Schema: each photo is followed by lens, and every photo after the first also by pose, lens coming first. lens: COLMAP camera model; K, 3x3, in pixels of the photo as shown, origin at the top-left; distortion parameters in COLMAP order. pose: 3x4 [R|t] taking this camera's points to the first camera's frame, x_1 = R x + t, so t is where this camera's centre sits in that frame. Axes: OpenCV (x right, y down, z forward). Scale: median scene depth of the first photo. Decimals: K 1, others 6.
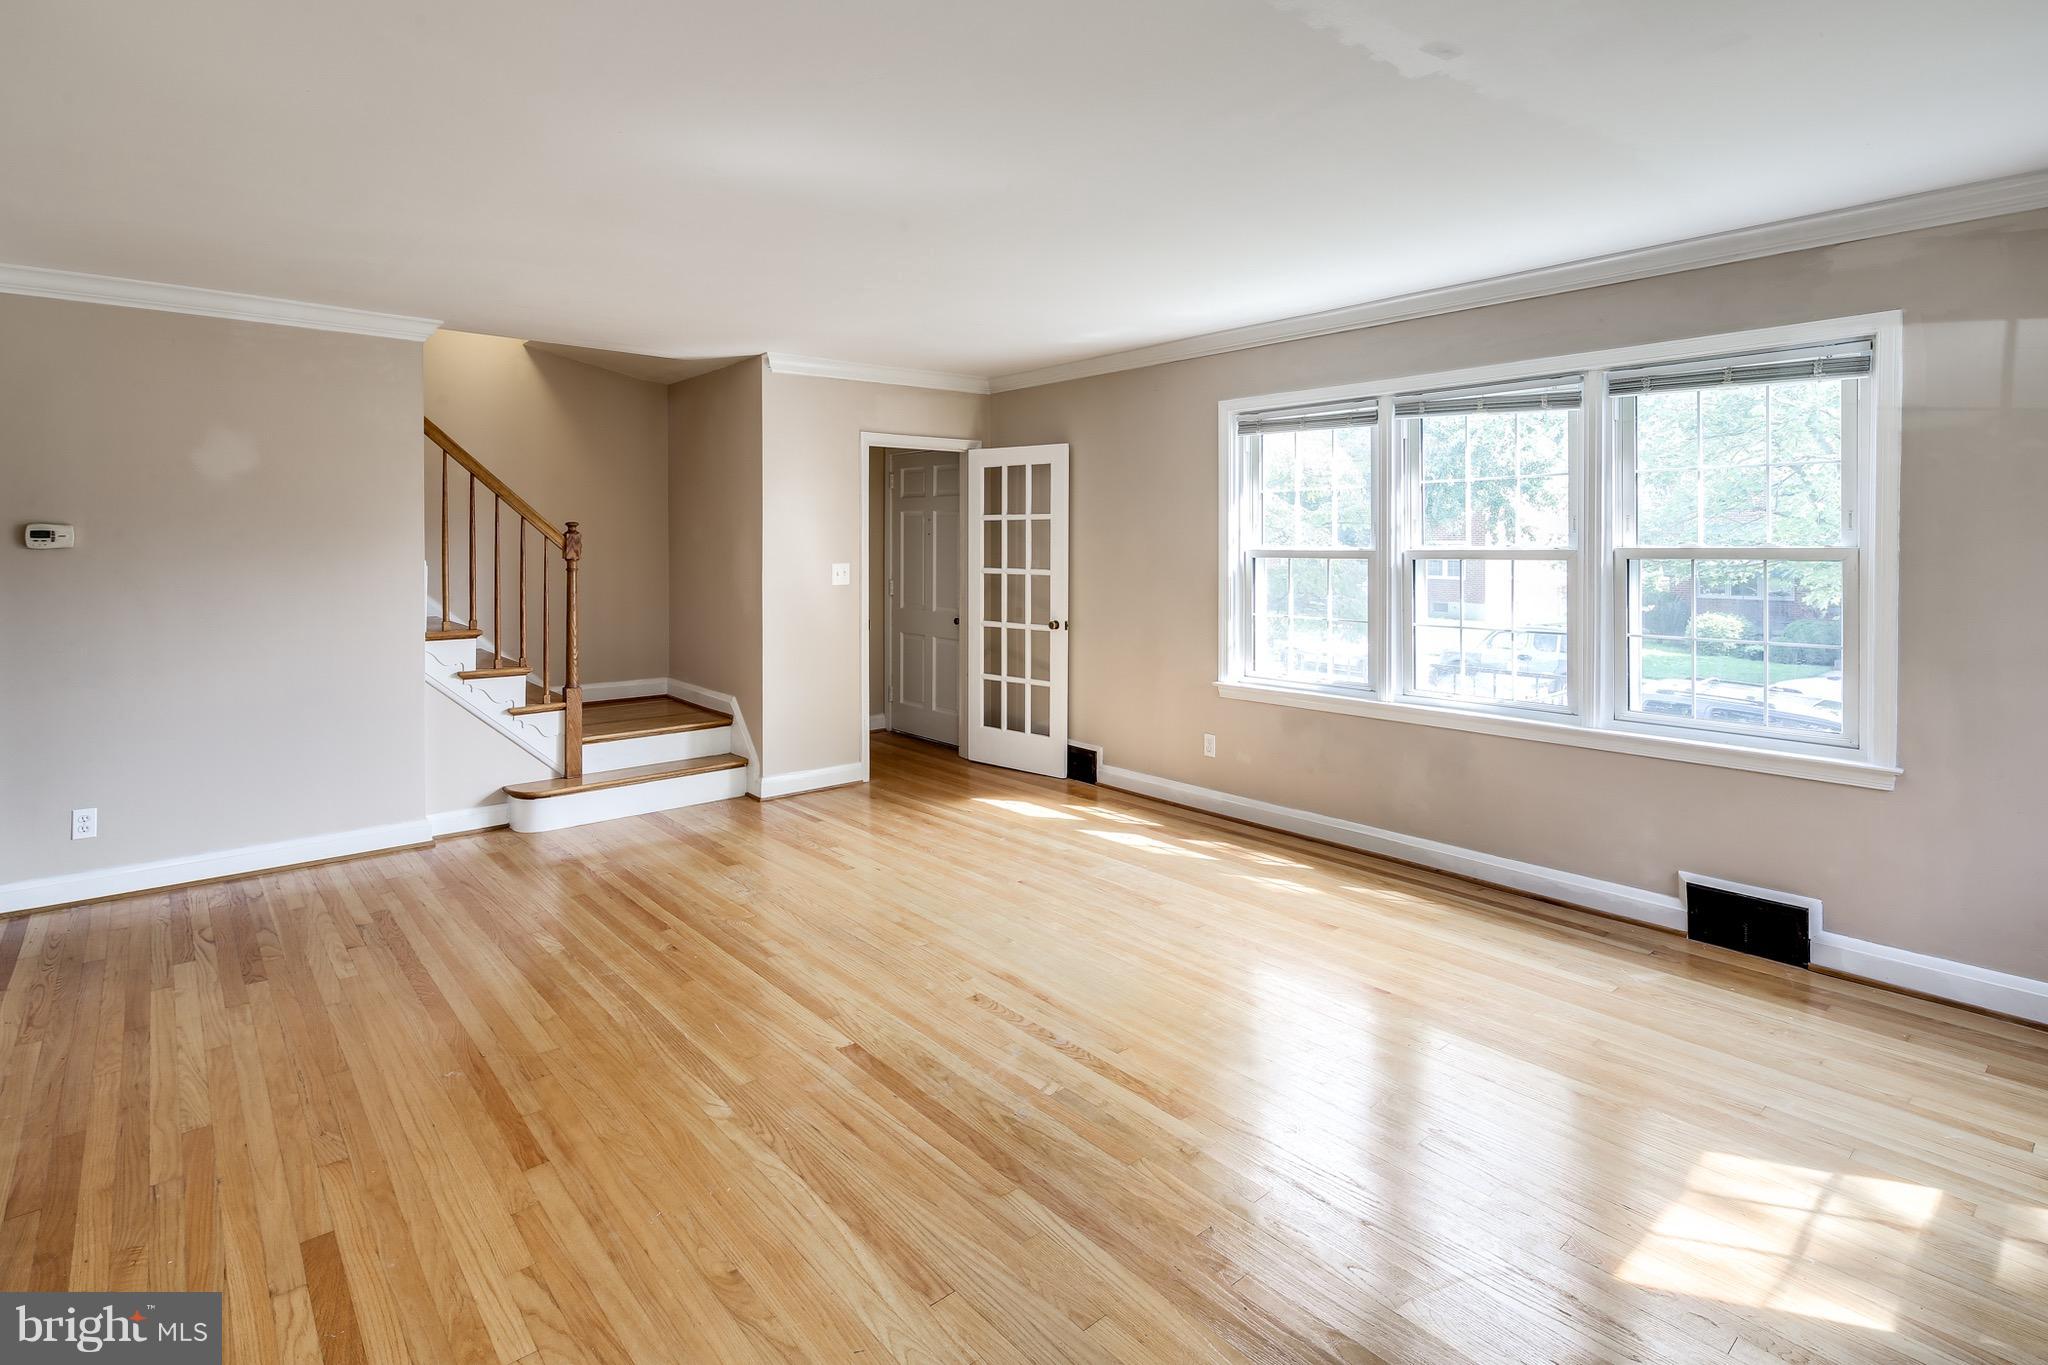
lens RADIAL K [[1003.5, 0, 1034.3], [0, 1003.5, 576.6], [0, 0, 1]] dist [0.005592, -0.000160]
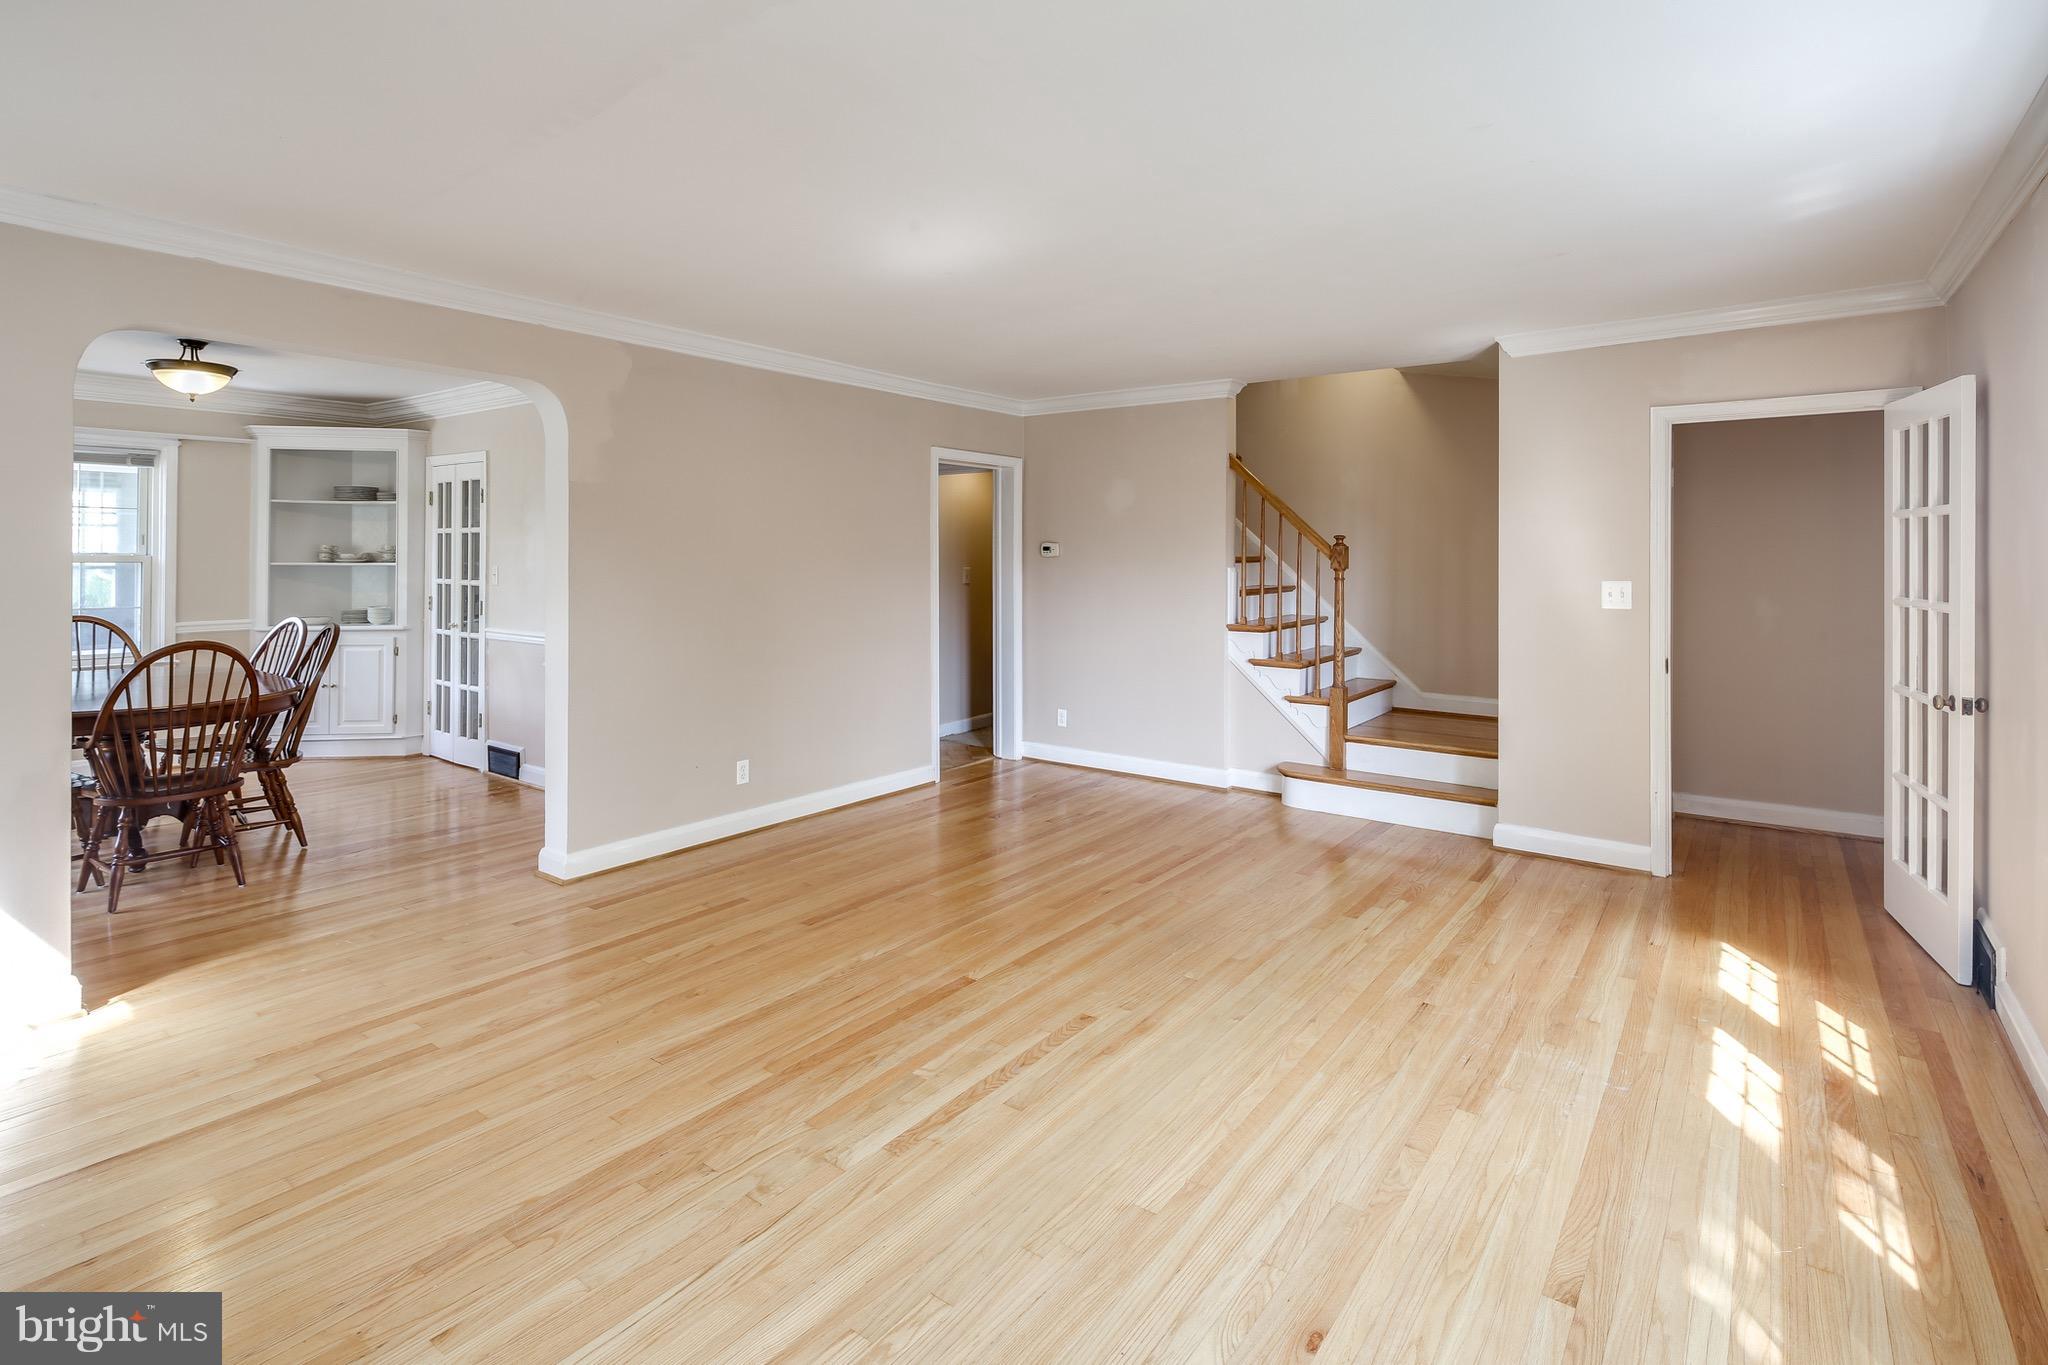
lens RADIAL K [[1003.5, 0, 1017.9], [0, 1003.5, 565.8], [0, 0, 1]] dist [0.005592, -0.000160]
pose [[0.204649, 0.013253, -0.978746, 0.813302], [-0.036372, 0.999321, 0.005926, -0.022480], [0.978159, 0.034386, 0.204992, 0.664168]]
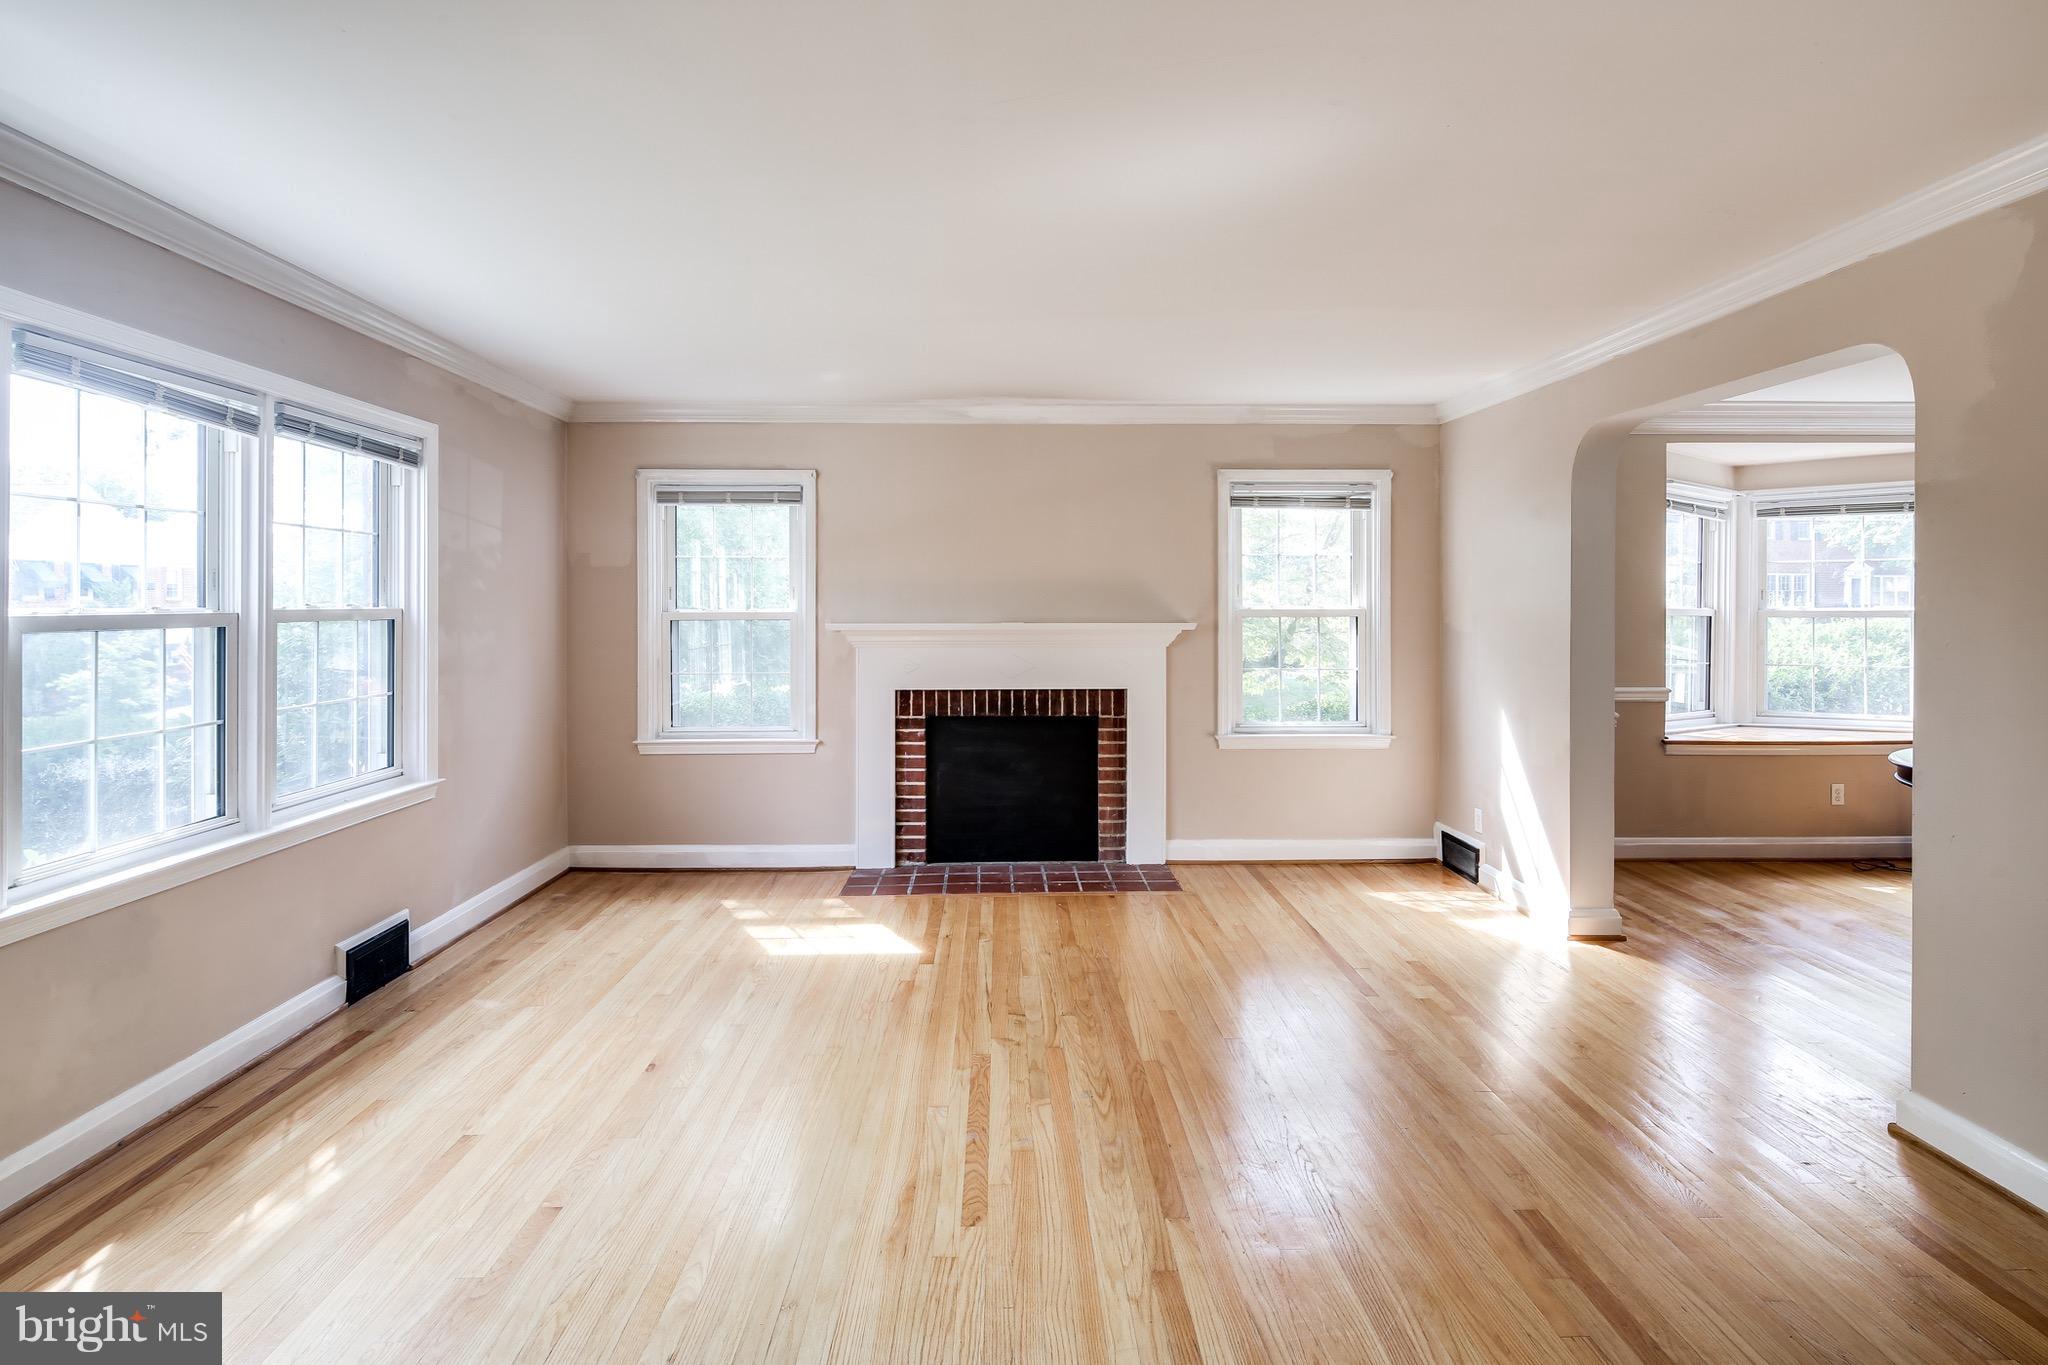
lens RADIAL K [[1003.5, 0, 1017.5], [0, 1003.5, 613.4], [0, 0, 1]] dist [0.005592, -0.000160]
pose [[-0.763532, -0.001176, 0.645769, -0.511662], [0.024350, 0.999235, 0.030611, -0.040387], [-0.645310, 0.039097, -0.762919, 1.404946]]
